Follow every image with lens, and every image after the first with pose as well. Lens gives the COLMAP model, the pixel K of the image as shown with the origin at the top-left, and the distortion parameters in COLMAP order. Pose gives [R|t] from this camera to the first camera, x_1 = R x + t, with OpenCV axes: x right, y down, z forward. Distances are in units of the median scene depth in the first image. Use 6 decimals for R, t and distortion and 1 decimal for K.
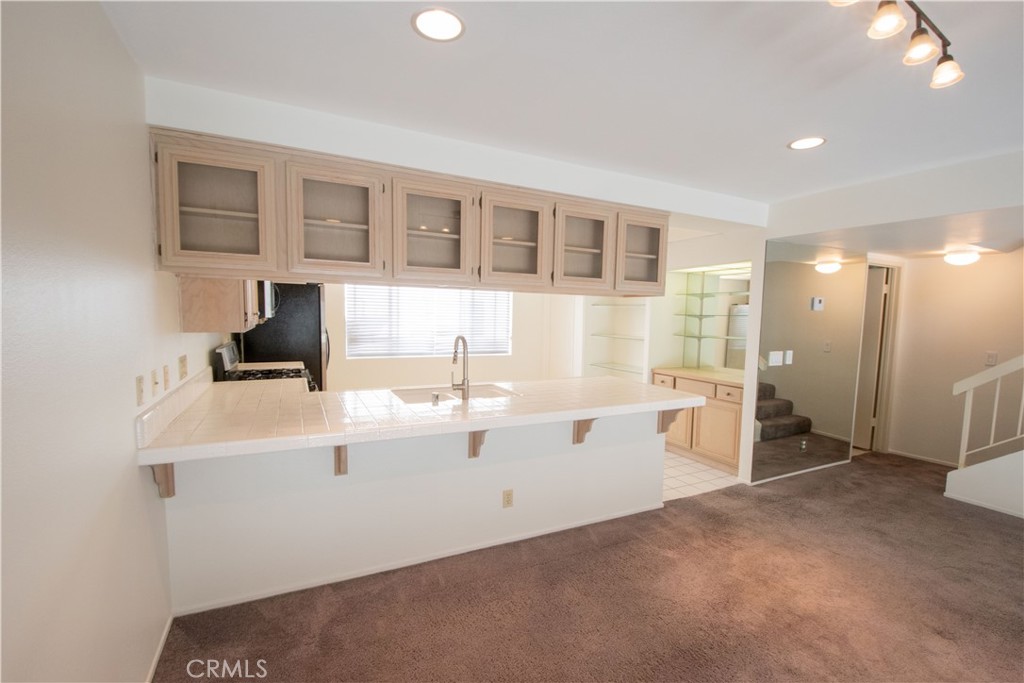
lens RADIAL K [[448.5, 0, 516.1], [0, 448.5, 345.1], [0, 0, 1]] dist [-0.006064, -0.005985]
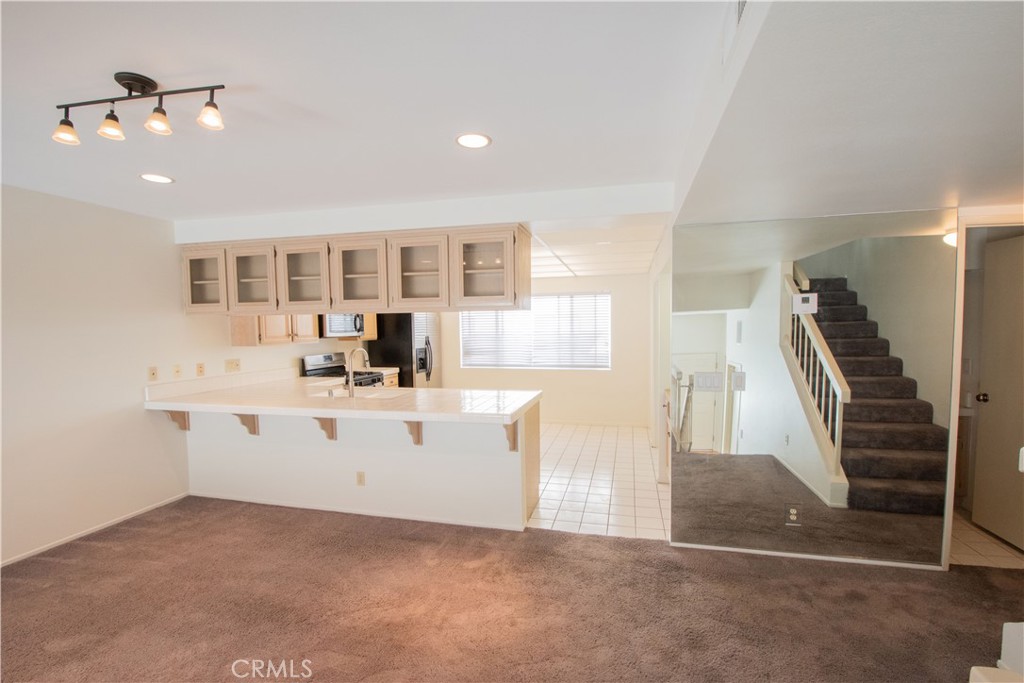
lens RADIAL K [[448.5, 0, 519.2], [0, 448.5, 341.0], [0, 0, 1]] dist [-0.006064, -0.005985]
pose [[0.759426, -0.007846, -0.650547, 0.833900], [-0.019168, 0.999223, -0.034427, -0.005482], [0.650311, 0.038614, 0.758686, 0.234622]]
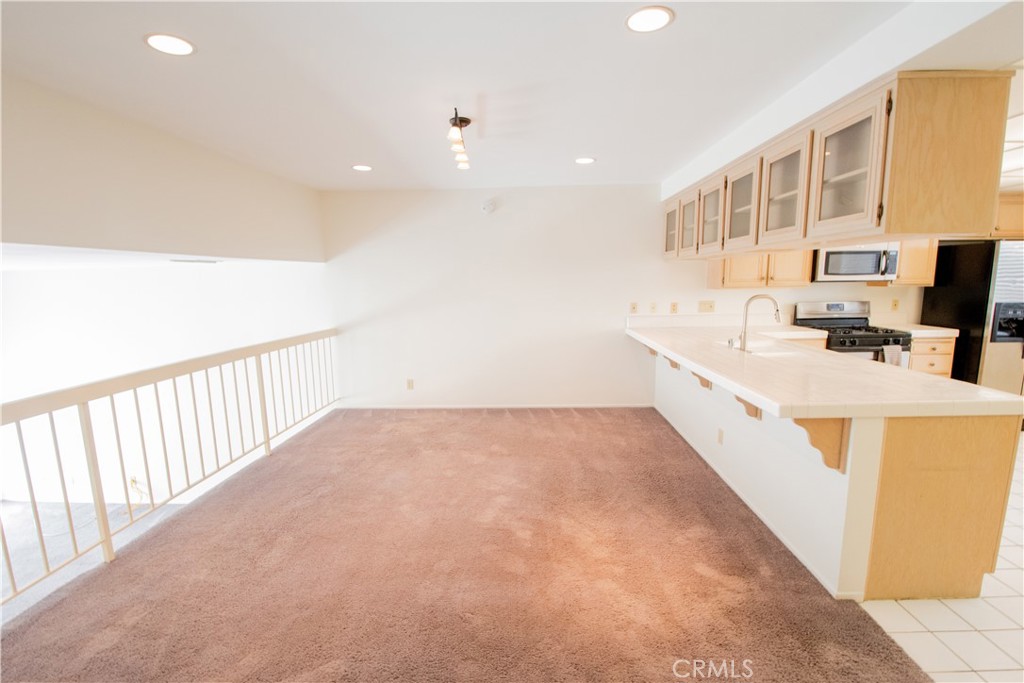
lens RADIAL K [[448.5, 0, 512.4], [0, 448.5, 349.9], [0, 0, 1]] dist [-0.006064, -0.005985]
pose [[-0.484826, 0.125644, -0.865538, 0.891103], [-0.052373, 0.983681, 0.172131, -0.036087], [0.873041, 0.128784, -0.470334, 0.762296]]
